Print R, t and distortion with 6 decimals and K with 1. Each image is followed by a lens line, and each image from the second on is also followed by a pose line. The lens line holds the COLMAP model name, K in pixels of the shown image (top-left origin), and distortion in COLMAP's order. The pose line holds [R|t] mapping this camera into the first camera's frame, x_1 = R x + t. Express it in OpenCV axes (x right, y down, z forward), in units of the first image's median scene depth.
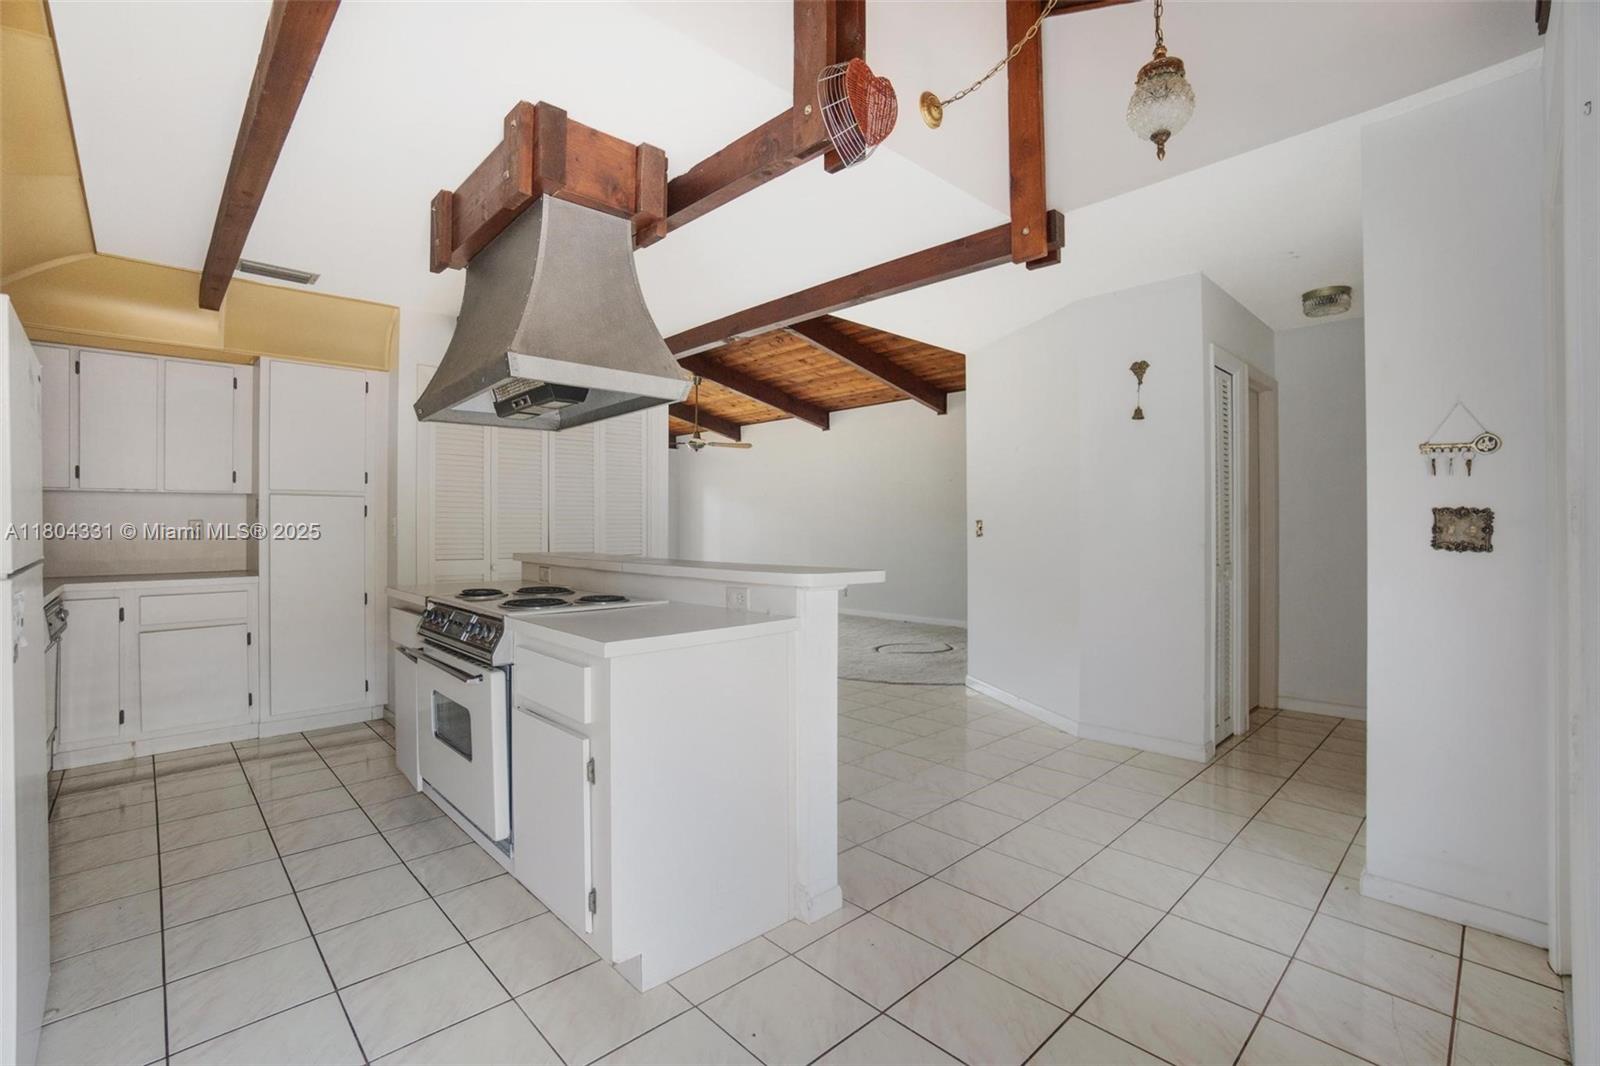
lens RADIAL K [[709.2, 0, 787.1], [0, 709.2, 522.4], [0, 0, 1]] dist [-0.067954, 0.024463]
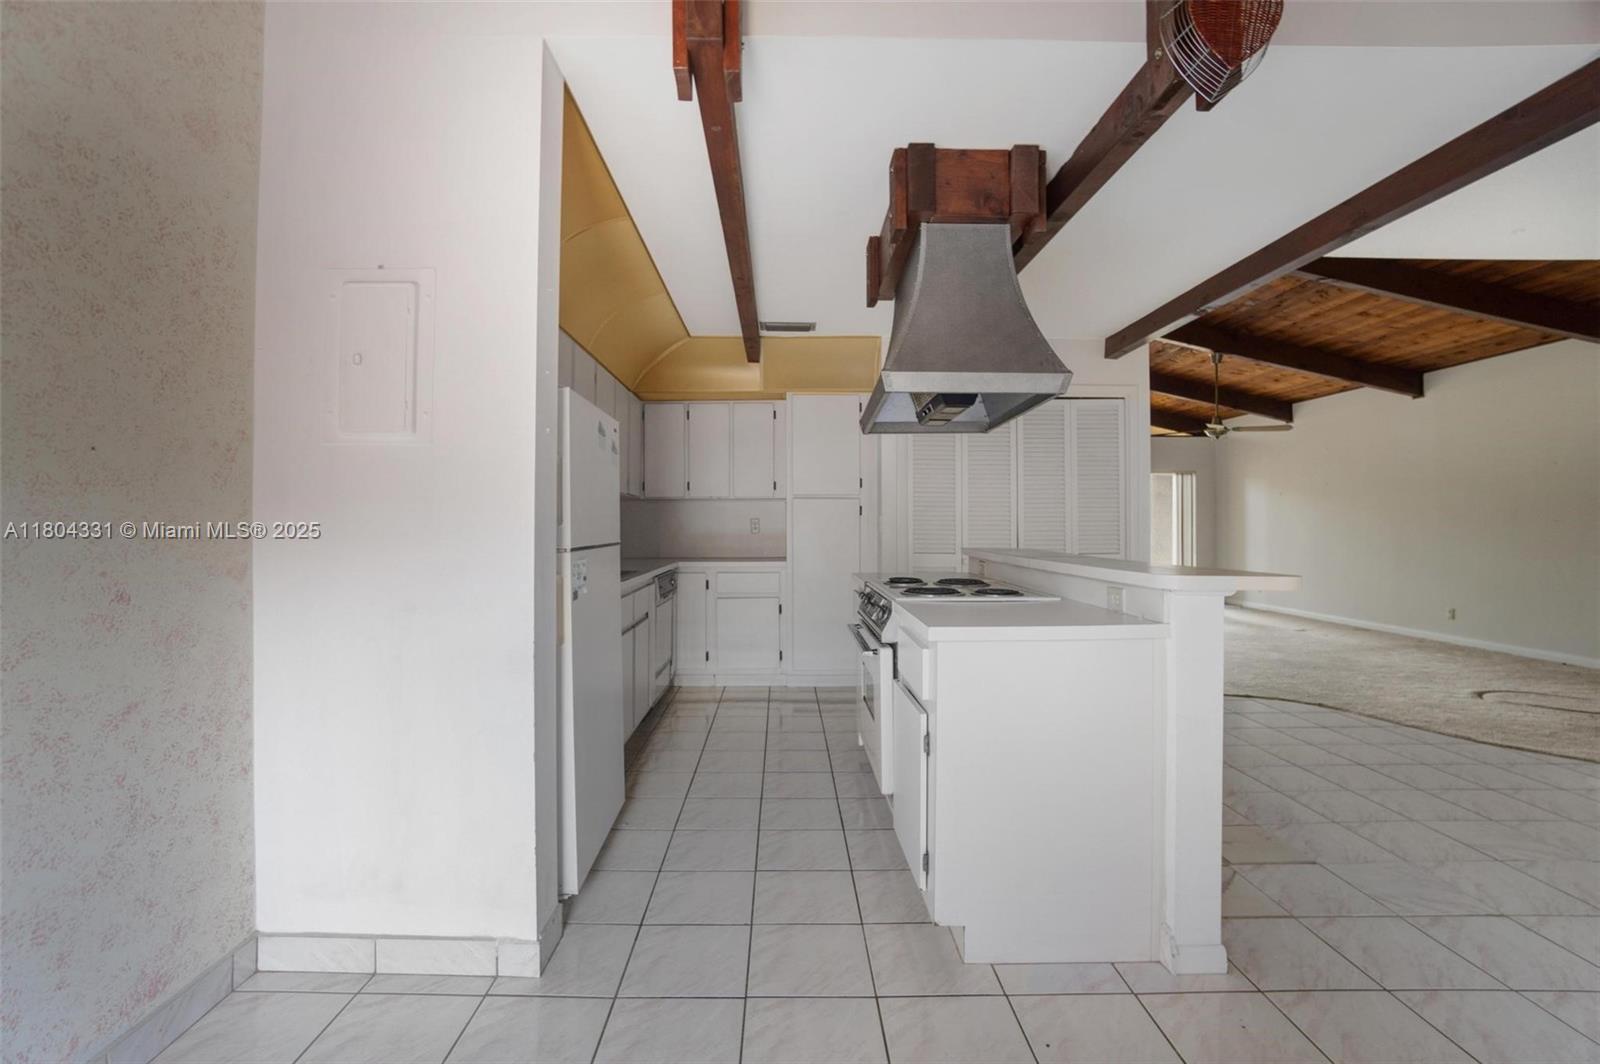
lens RADIAL K [[709.2, 0, 787.1], [0, 709.2, 521.4], [0, 0, 1]] dist [-0.067954, 0.024463]
pose [[0.733297, -0.001352, -0.679907, 0.152534], [0.001884, 0.999998, 0.000043, 0.002190], [0.679906, -0.001312, 0.733298, 0.019083]]
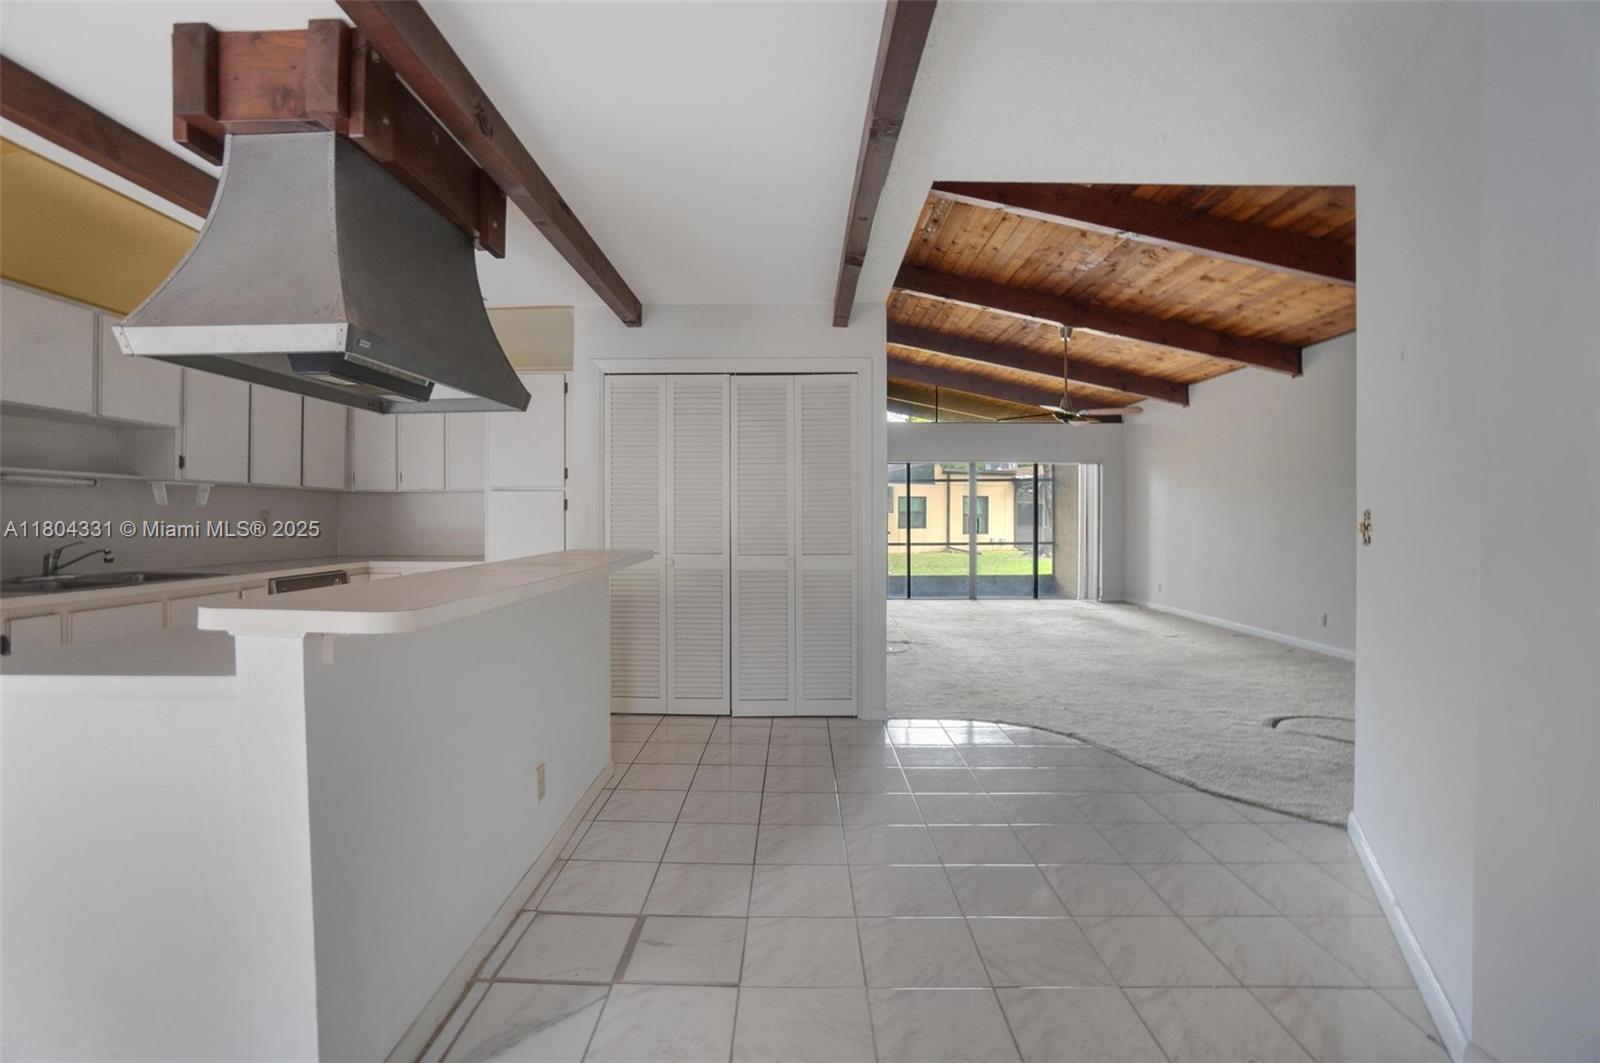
lens RADIAL K [[709.2, 0, 787.1], [0, 709.2, 520.9], [0, 0, 1]] dist [-0.067954, 0.024463]
pose [[0.719939, 0.006607, -0.694006, 0.447970], [0.002055, 0.999930, 0.011652, -0.003606], [0.694035, -0.009814, 0.719875, 0.536884]]
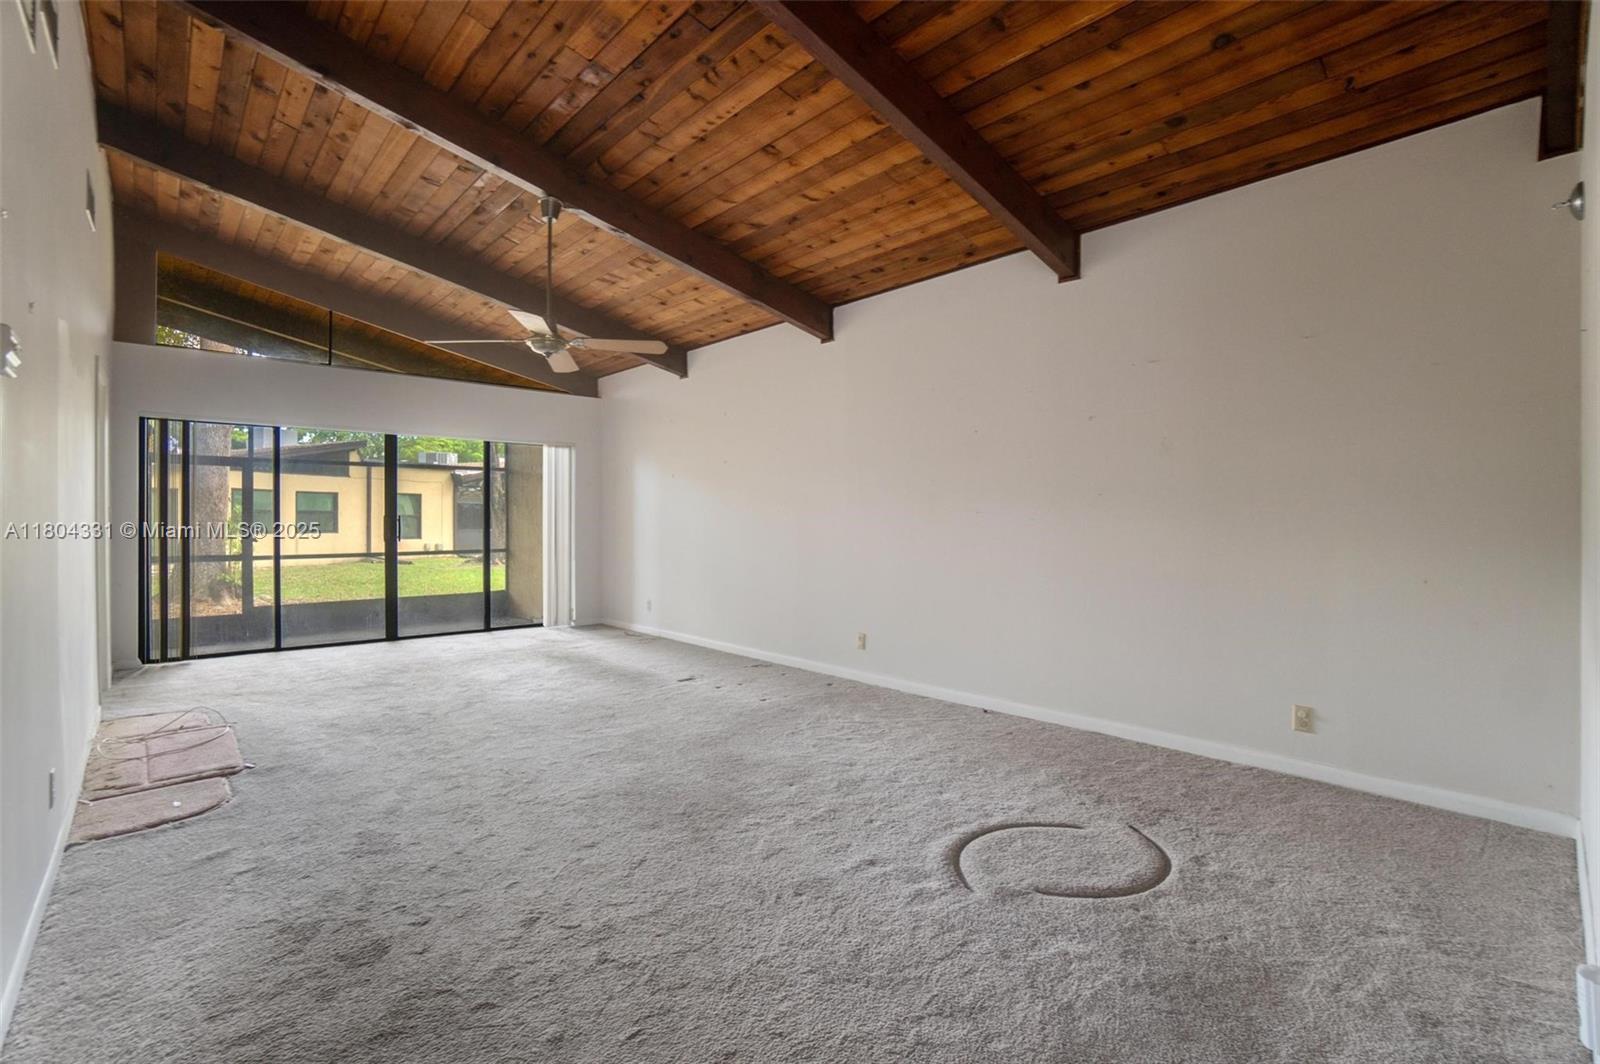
lens RADIAL K [[720.8, 0, 783.8], [0, 720.8, 530.0], [0, 0, 1]] dist [-0.064362, 0.026112]
pose [[0.999788, 0.005787, -0.019749, 0.094142], [-0.005445, 0.999835, 0.017314, 0.015606], [0.019846, -0.017203, 0.999655, 1.242625]]
